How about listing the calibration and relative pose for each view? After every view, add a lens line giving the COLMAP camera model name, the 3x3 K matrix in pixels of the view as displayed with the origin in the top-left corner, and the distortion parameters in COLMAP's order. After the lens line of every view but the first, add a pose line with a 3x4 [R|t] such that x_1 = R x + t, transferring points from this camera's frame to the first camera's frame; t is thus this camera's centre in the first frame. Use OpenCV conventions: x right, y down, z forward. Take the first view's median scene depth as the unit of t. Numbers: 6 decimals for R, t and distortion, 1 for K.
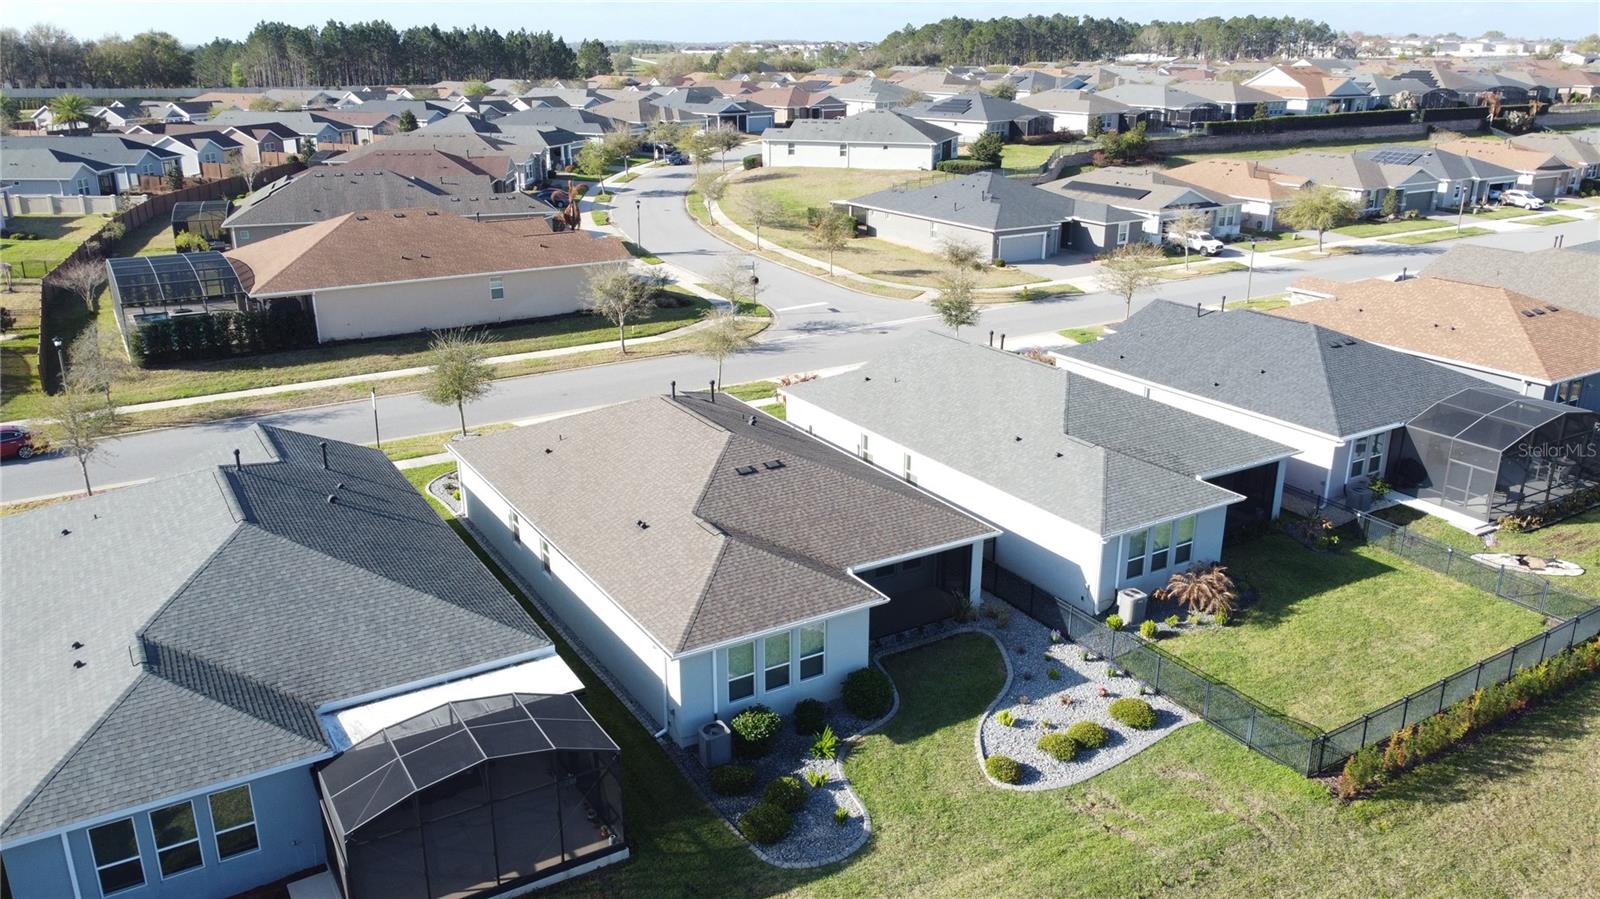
lens RADIAL K [[1206.8, 0, 800.0], [0, 1206.8, 449.5], [0, 0, 1]] dist [0.002692, -0.010862]
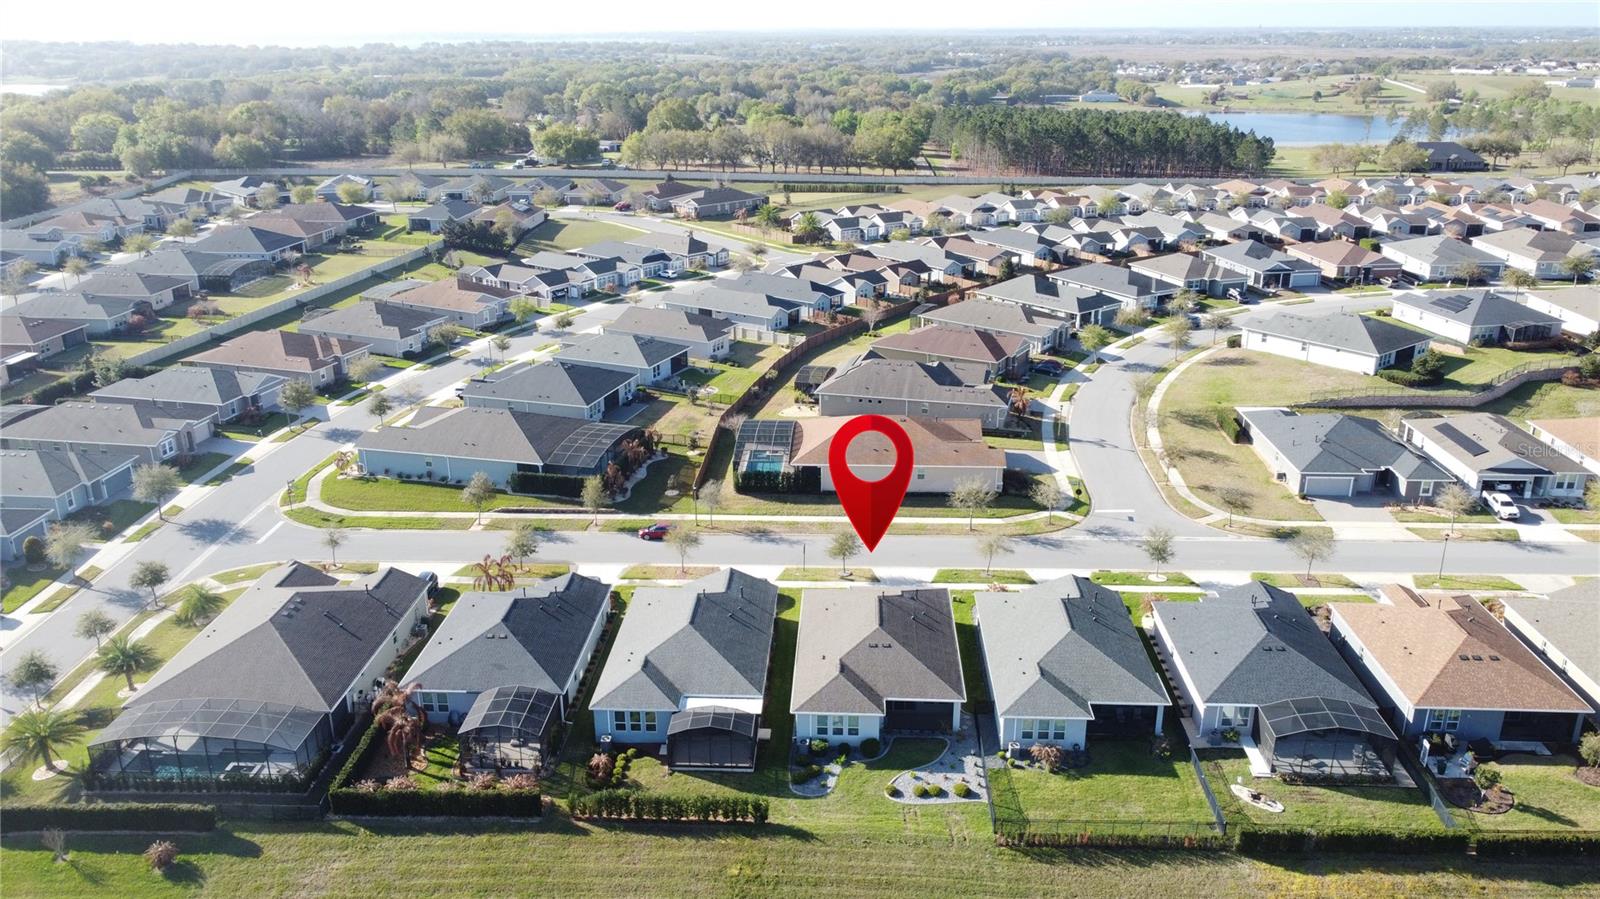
lens RADIAL K [[1206.8, 0, 800.0], [0, 1206.8, 449.5], [0, 0, 1]] dist [0.002692, -0.010862]
pose [[0.826904, 0.182370, -0.531951, 0.849928], [-0.174815, 0.982449, 0.065071, -0.405339], [0.534481, 0.039186, 0.844272, -0.917766]]
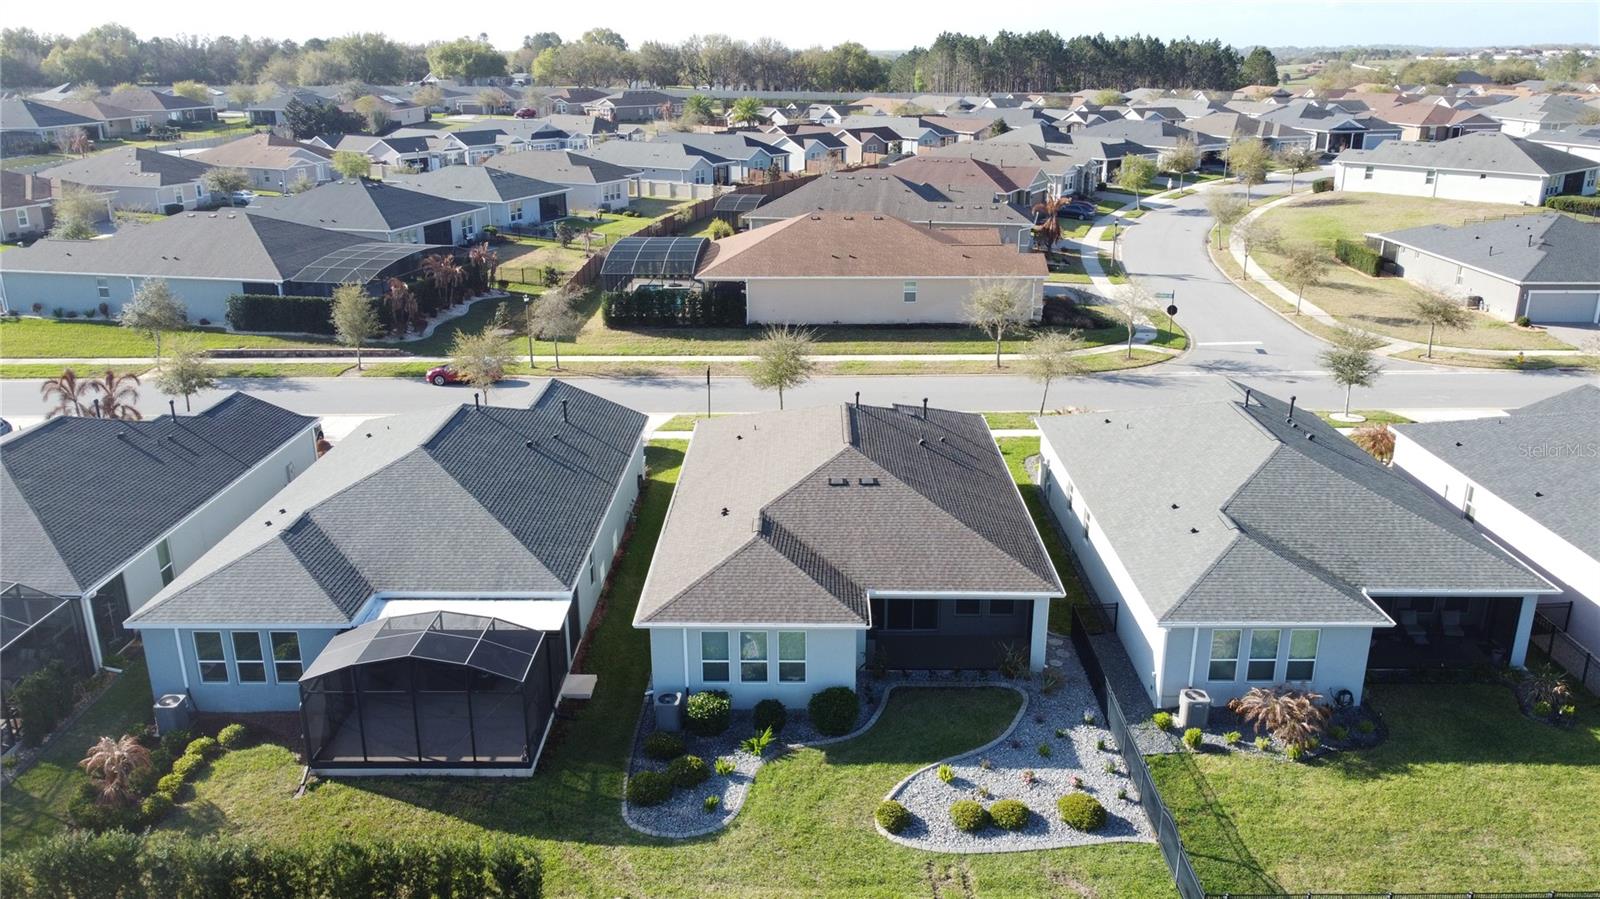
lens RADIAL K [[1206.8, 0, 800.0], [0, 1206.8, 449.5], [0, 0, 1]] dist [0.002692, -0.010862]
pose [[0.847517, 0.163341, -0.505009, 0.368053], [-0.165259, 0.985382, 0.041372, -0.039477], [0.504385, 0.048394, 0.862122, 0.062584]]
